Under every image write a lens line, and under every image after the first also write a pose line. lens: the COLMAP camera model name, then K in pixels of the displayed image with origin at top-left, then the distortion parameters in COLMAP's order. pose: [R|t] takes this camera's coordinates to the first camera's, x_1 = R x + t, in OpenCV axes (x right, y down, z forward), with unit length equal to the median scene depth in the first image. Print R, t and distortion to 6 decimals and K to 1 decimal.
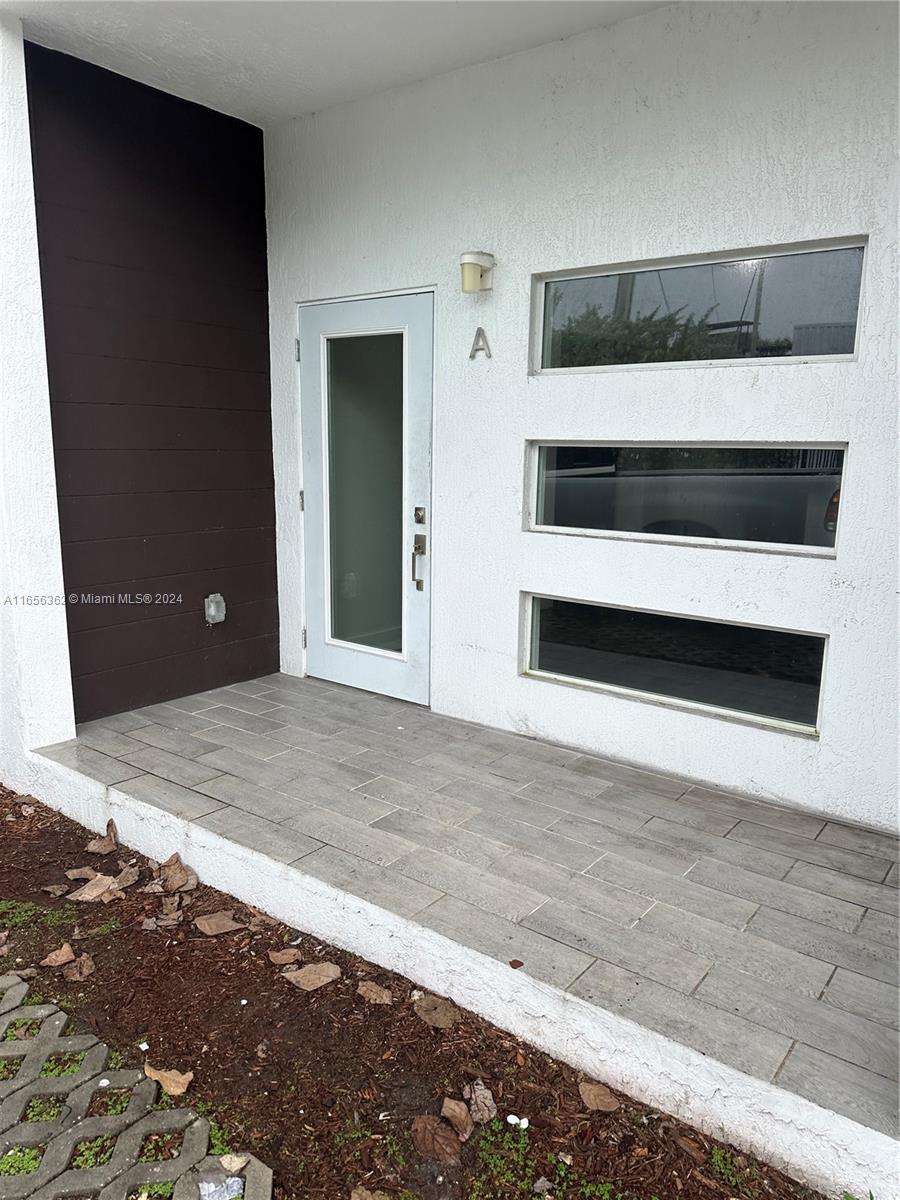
lens RADIAL K [[835.2, 0, 450.0], [0, 835.2, 600.0], [0, 0, 1]] dist [-0.006003, -0.016943]
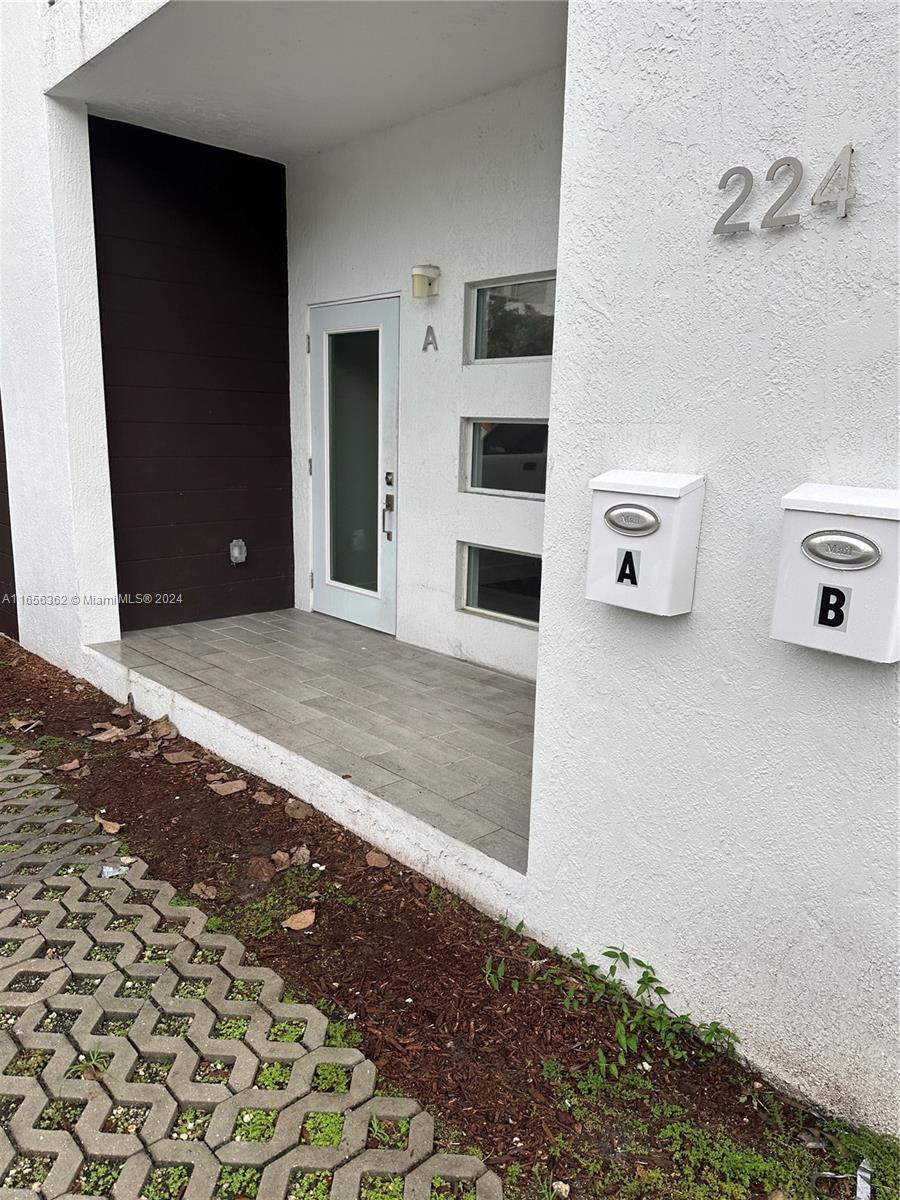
lens RADIAL K [[831.6, 0, 451.6], [0, 831.6, 614.7], [0, 0, 1]] dist [0.001972, -0.043949]
pose [[0.987169, 0.050287, -0.151555, 0.289183], [-0.046201, 0.998470, 0.030368, 0.066713], [0.152850, -0.022976, 0.987982, -0.237910]]
